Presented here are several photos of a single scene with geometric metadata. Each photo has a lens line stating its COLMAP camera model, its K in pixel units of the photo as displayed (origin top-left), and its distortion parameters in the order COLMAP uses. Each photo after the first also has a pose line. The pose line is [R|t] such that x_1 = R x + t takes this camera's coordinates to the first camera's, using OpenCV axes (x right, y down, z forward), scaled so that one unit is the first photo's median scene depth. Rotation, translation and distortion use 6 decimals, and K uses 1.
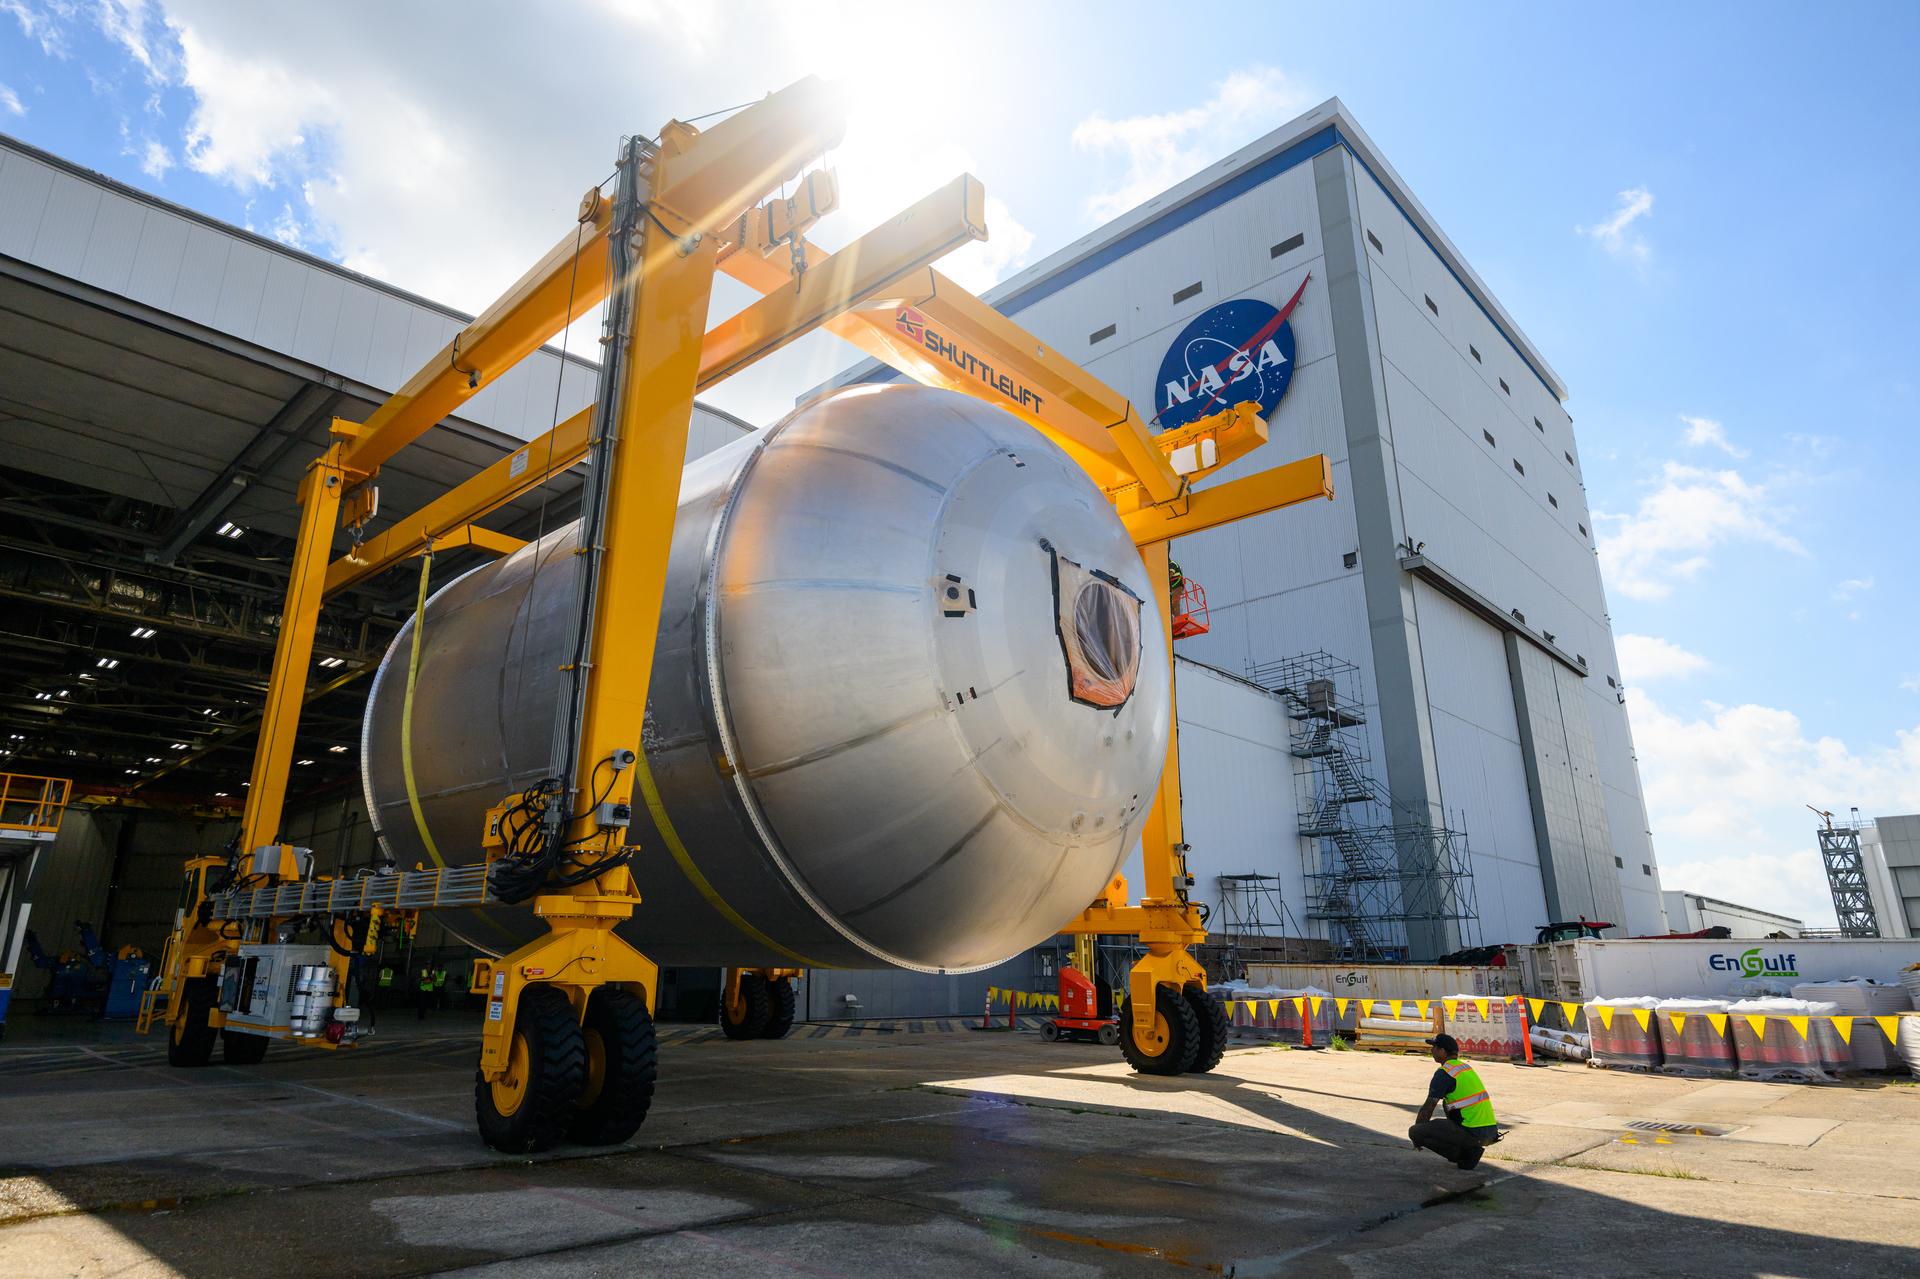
lens RADIAL K [[1085.1, 0, 942.0], [0, 1085.1, 639.8], [0, 0, 1]] dist [0.004073, 0.000088]
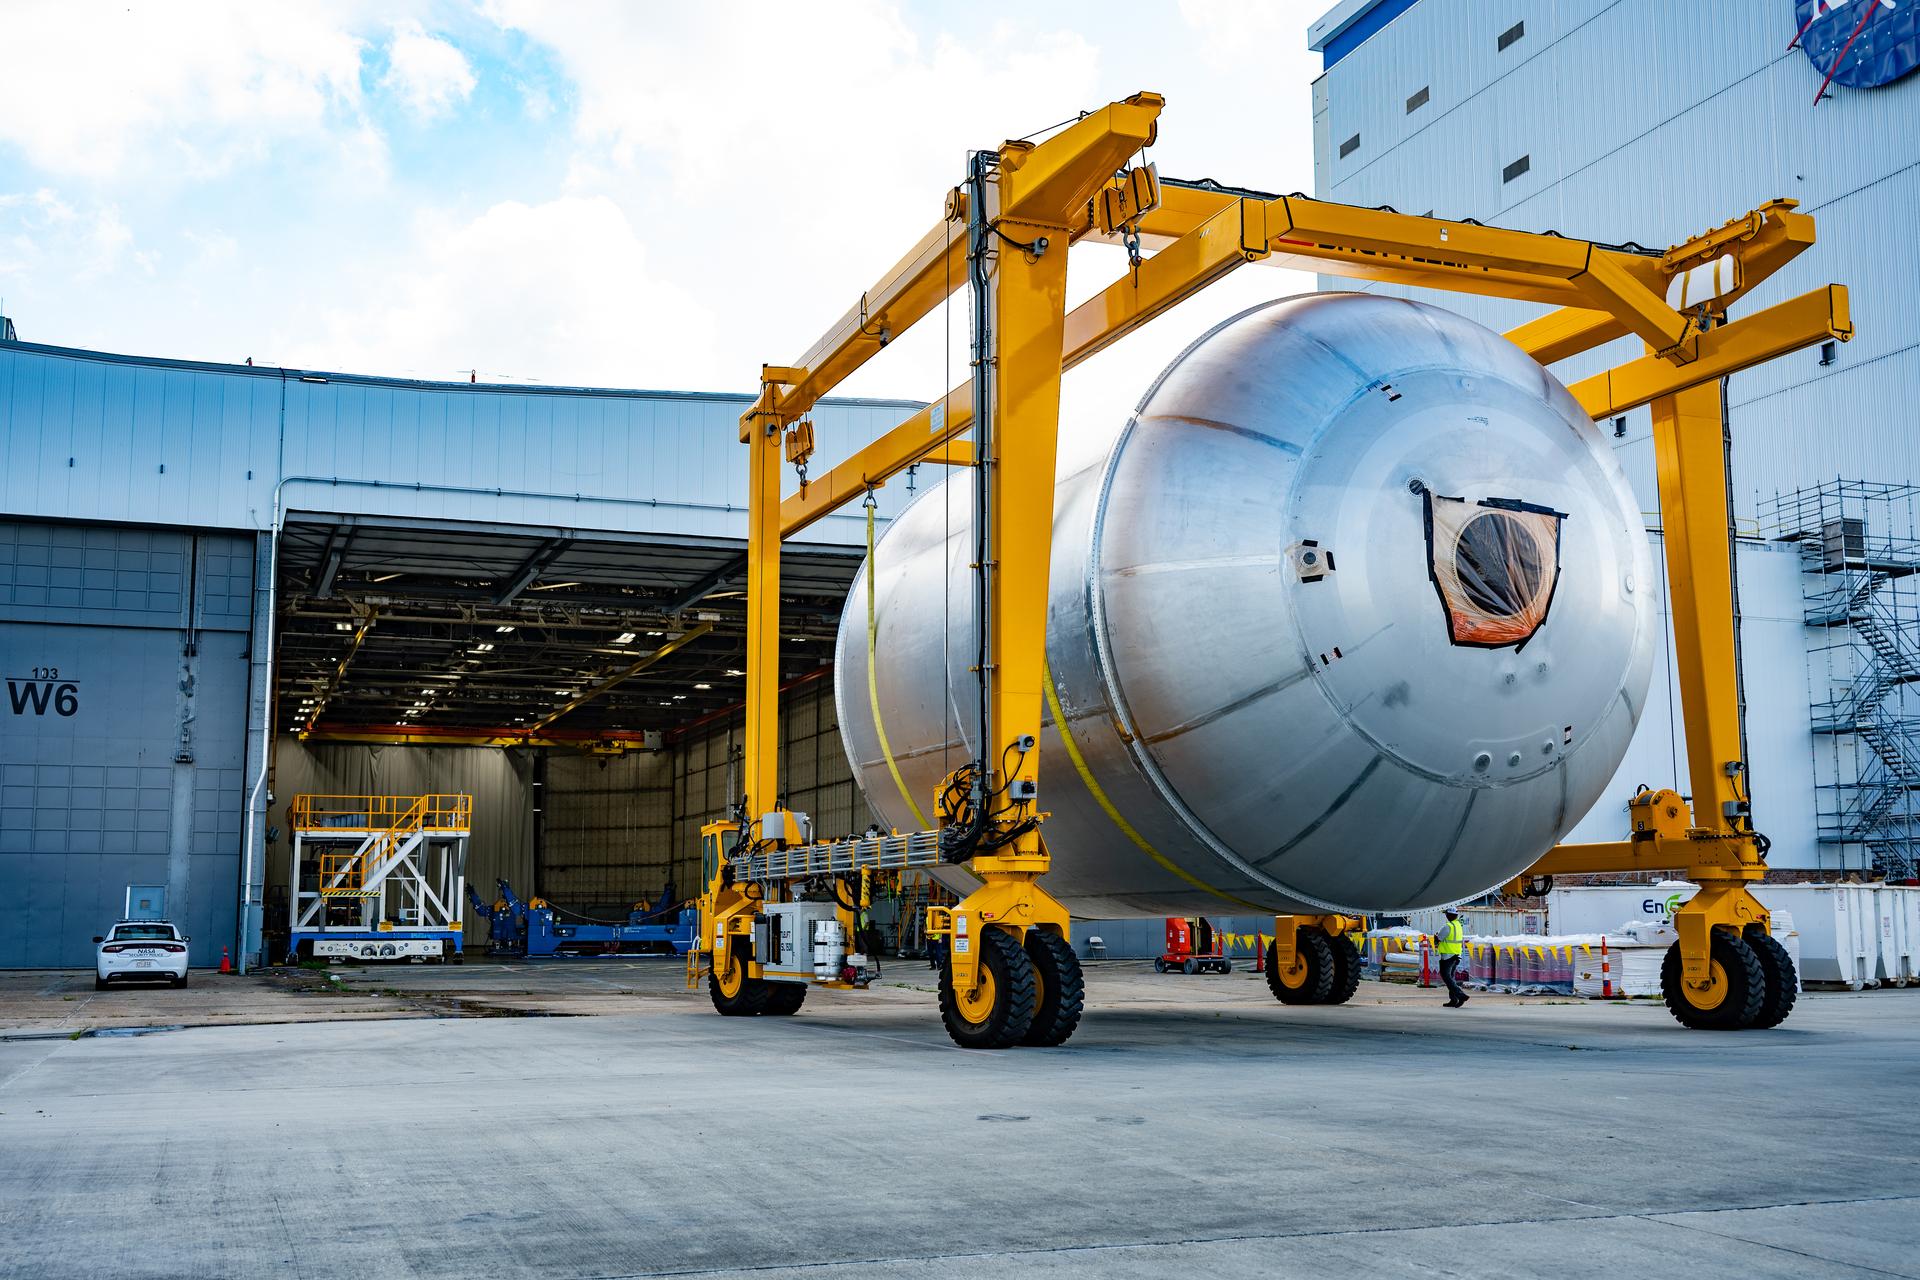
lens RADIAL K [[2048.6, 0, 1026.8], [0, 2048.6, 663.3], [0, 0, 1]] dist [0.078209, -0.006217]
pose [[0.914419, -0.071389, -0.398424, 0.507686], [0.134793, 0.981848, 0.133436, -0.229591], [0.381666, -0.175721, 0.907443, -0.850404]]
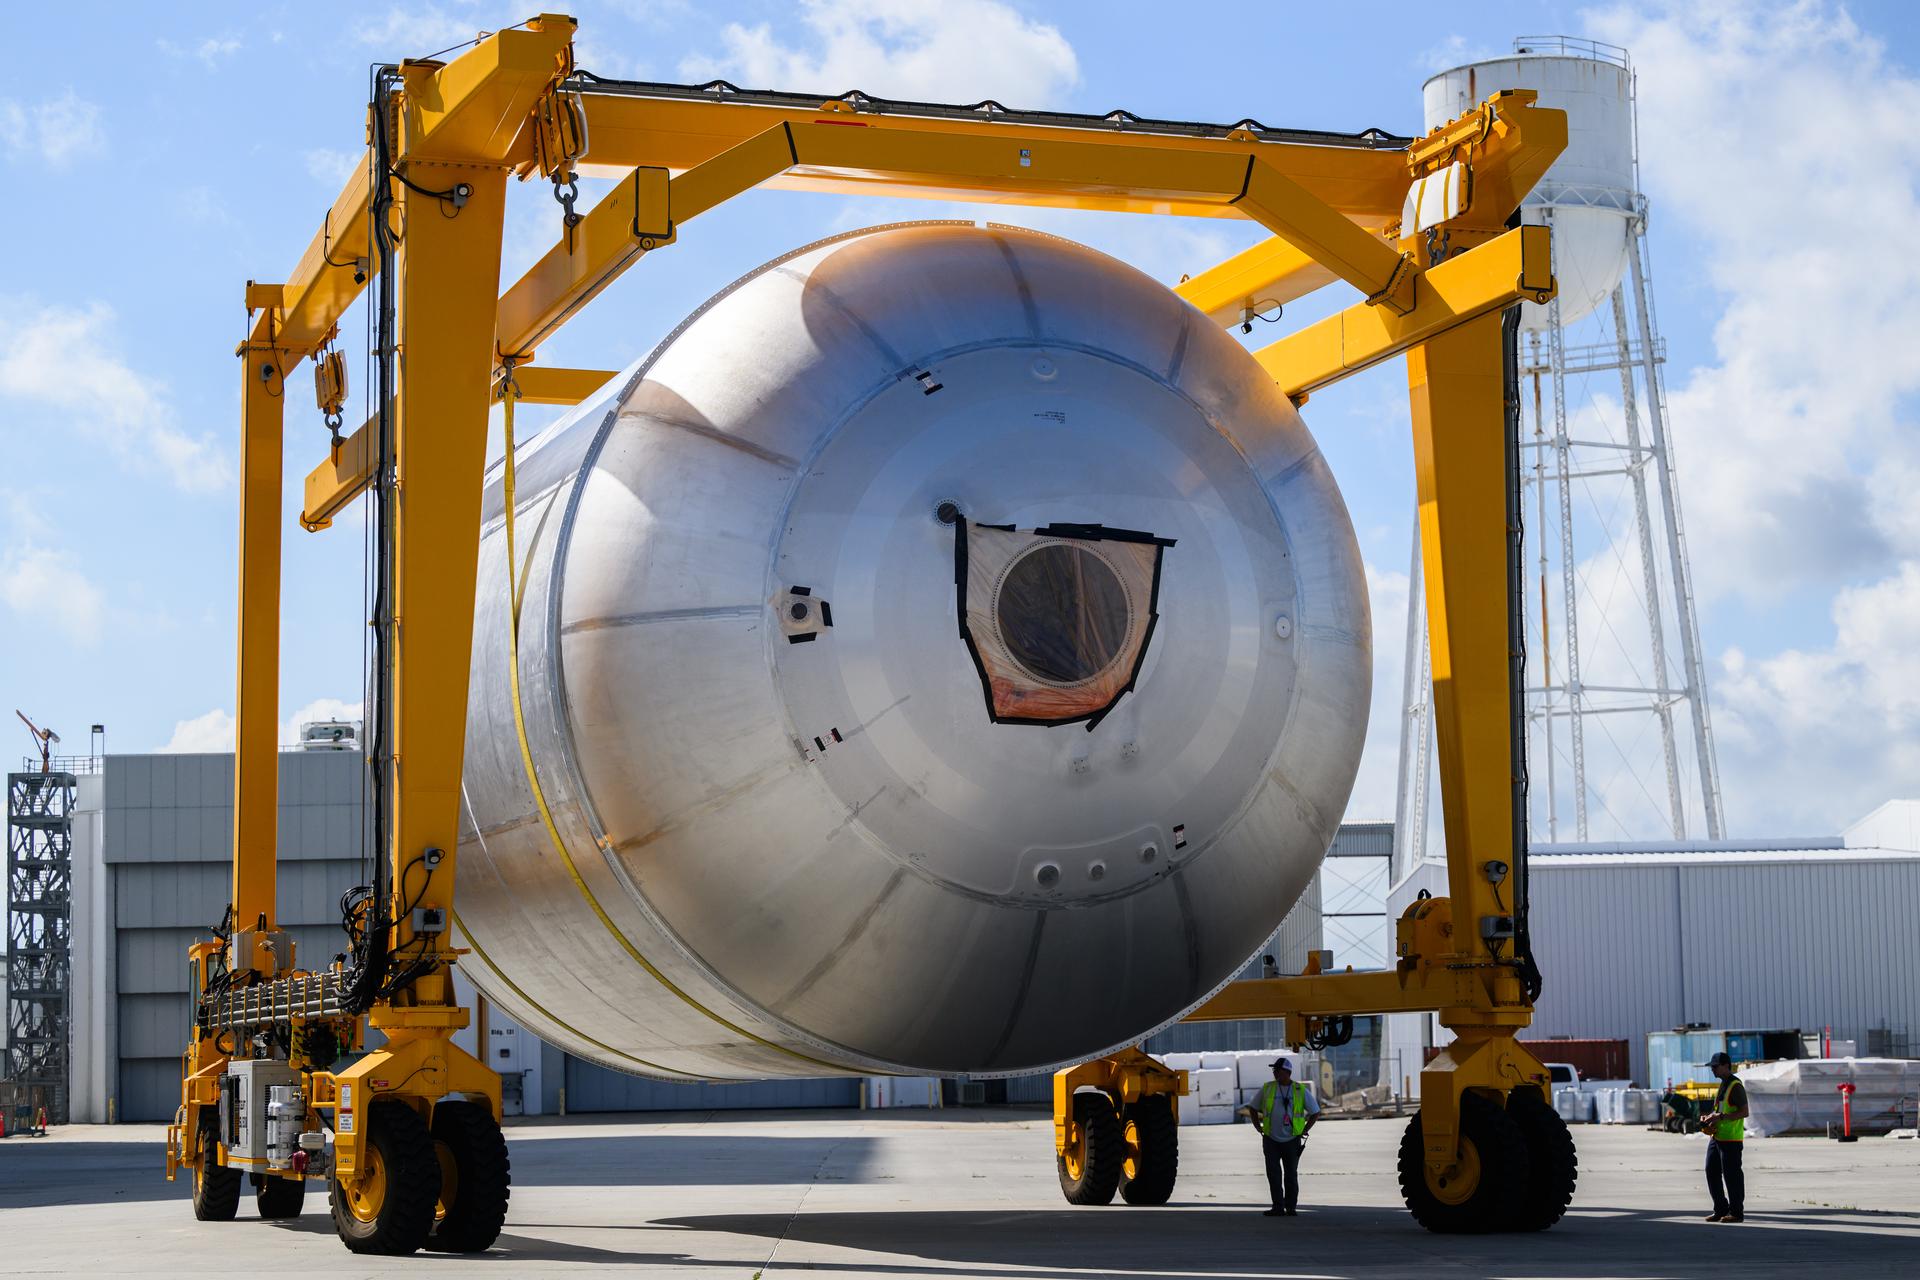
lens RADIAL K [[4019.7, 0, 1047.4], [0, 4019.7, 638.4], [0, 0, 1]] dist [0.039458, 0.113622]
pose [[0.880339, -0.072331, -0.468798, 1.447782], [0.156240, 0.977371, 0.142599, -0.388377], [0.447876, -0.198780, 0.871719, -1.380183]]
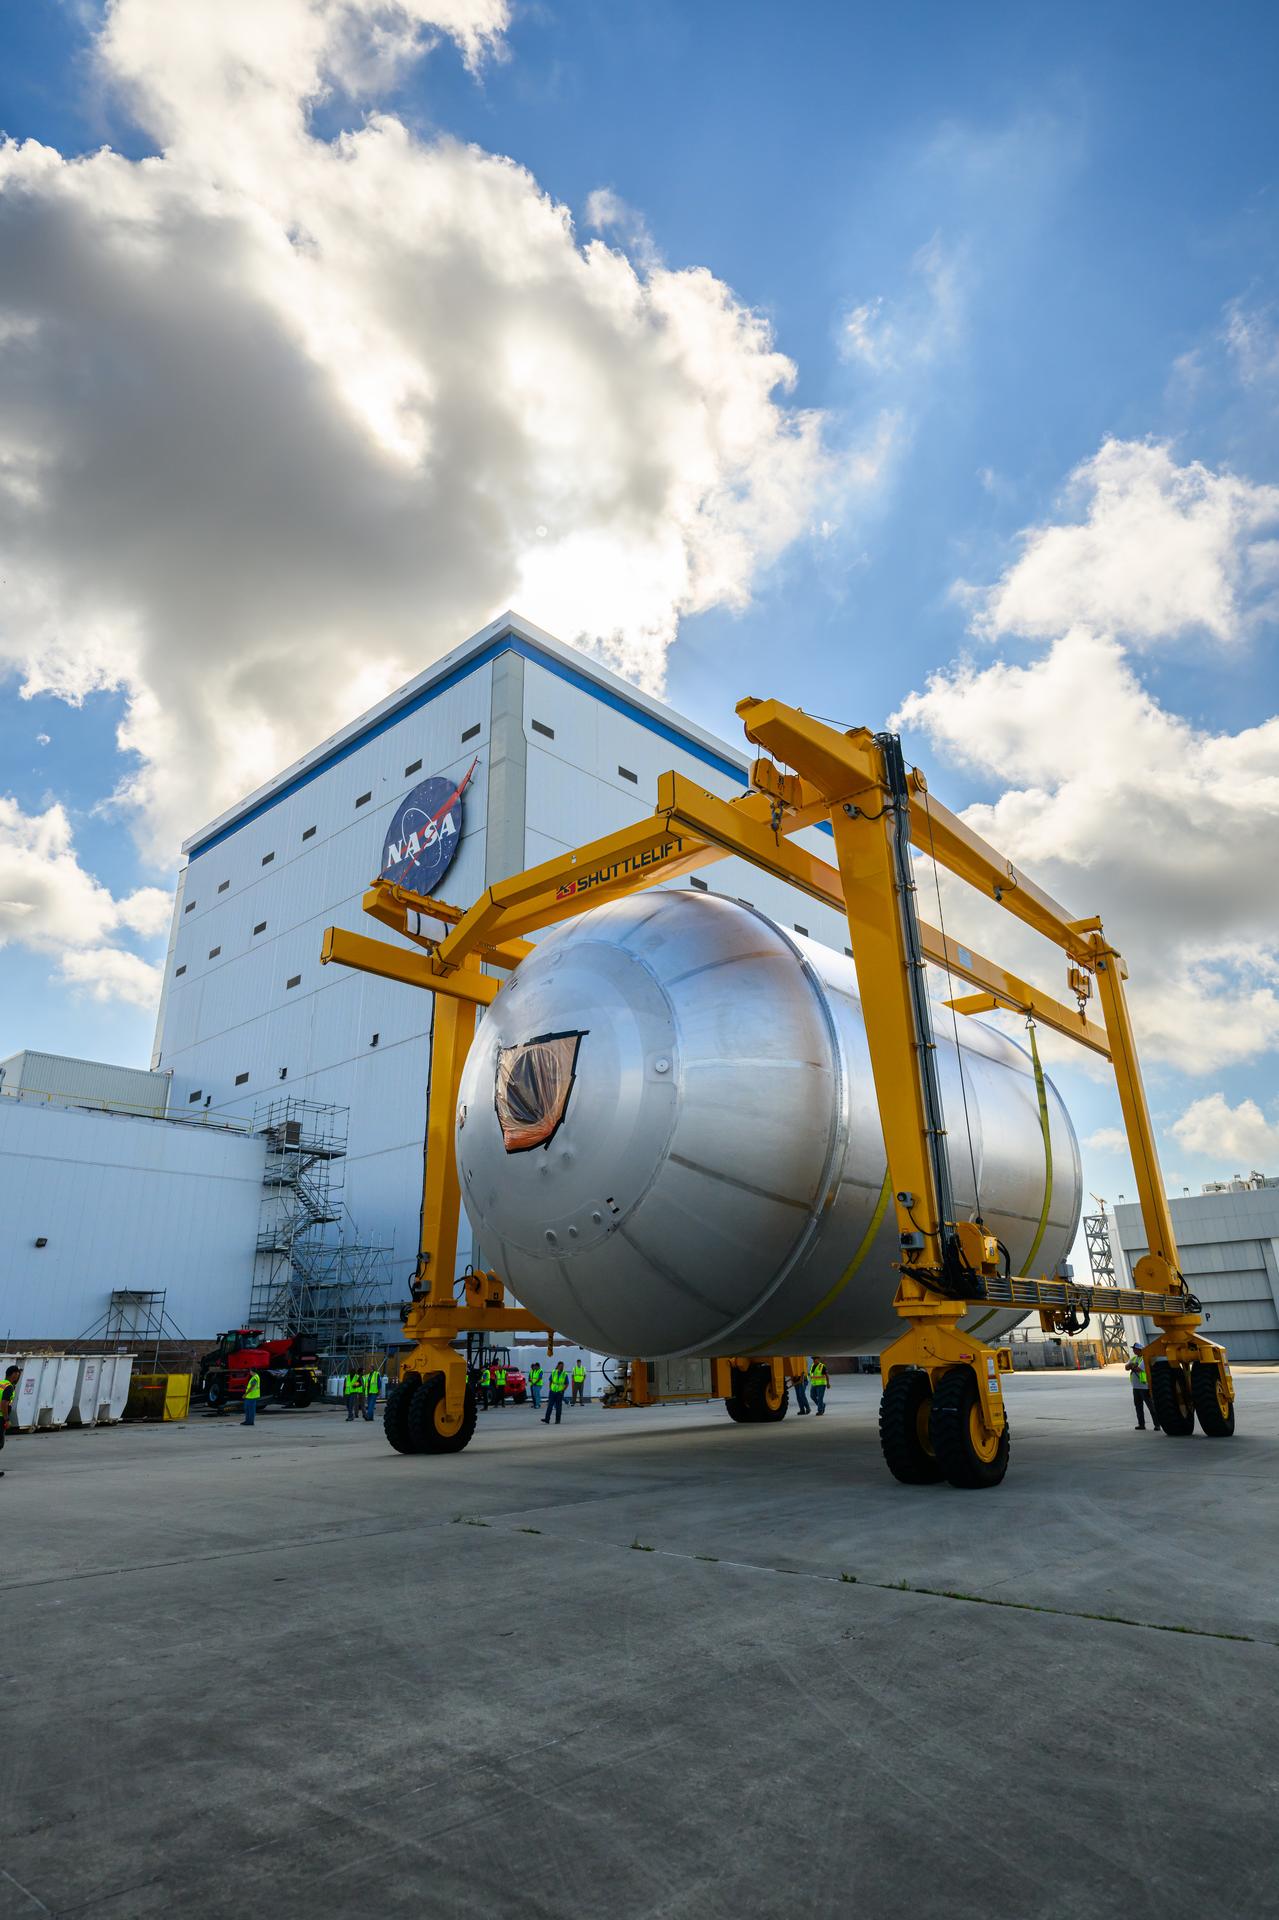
lens RADIAL K [[1085.1, 0, 638.9], [0, 1085.1, 932.8], [0, 0, 1]] dist [0.004073, 0.000088]
pose [[0.021636, -0.381565, -0.924089, 1.473191], [0.308884, 0.881636, -0.356803, 0.344413], [0.950853, -0.277717, 0.136935, 1.041316]]
